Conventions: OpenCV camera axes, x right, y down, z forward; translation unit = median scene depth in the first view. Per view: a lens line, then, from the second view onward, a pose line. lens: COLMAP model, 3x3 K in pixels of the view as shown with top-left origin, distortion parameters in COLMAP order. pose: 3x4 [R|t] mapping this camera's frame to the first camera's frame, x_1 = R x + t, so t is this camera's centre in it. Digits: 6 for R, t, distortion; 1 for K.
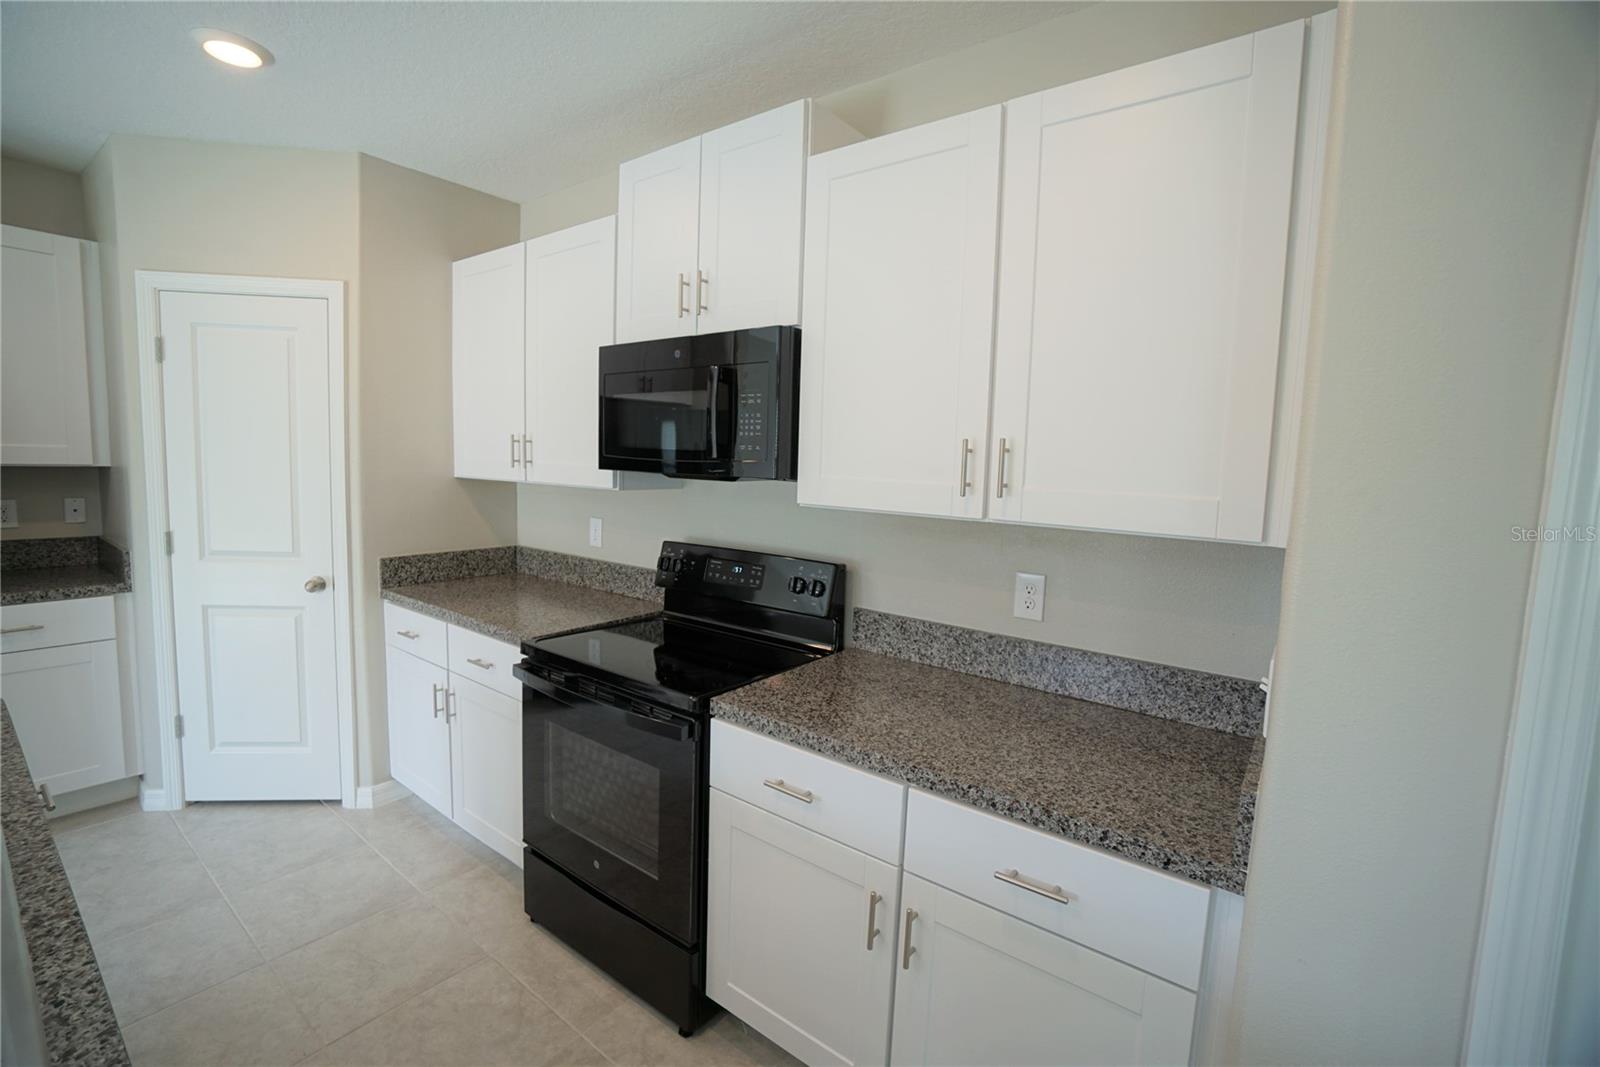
lens RADIAL K [[694.8, 0, 802.8], [0, 694.8, 520.5], [0, 0, 1]] dist [-0.010555, 0.000759]
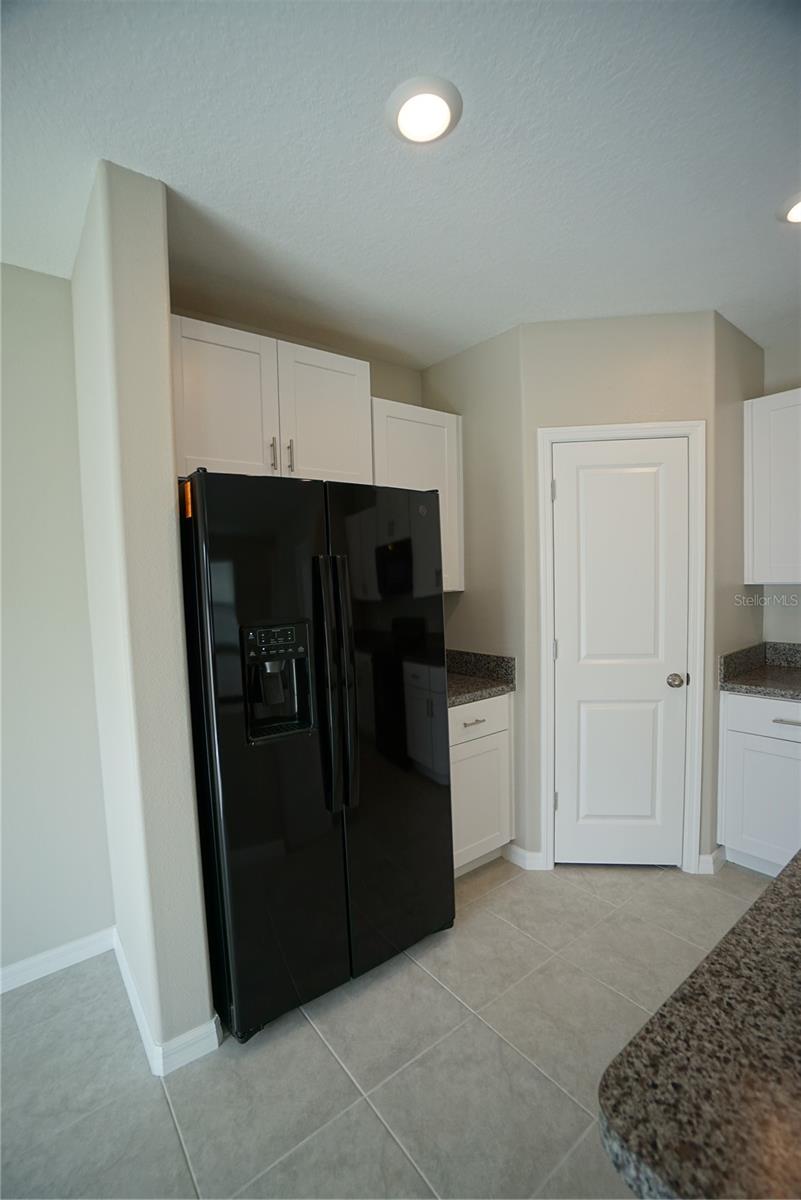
lens RADIAL K [[521.1, 0, 405.6], [0, 521.1, 607.6], [0, 0, 1]] dist [-0.010555, 0.000759]
pose [[0.978214, -0.051167, -0.201193, -1.012555], [0.044998, 0.998370, -0.035121, -0.021026], [0.202662, 0.025303, 0.978922, 0.045118]]
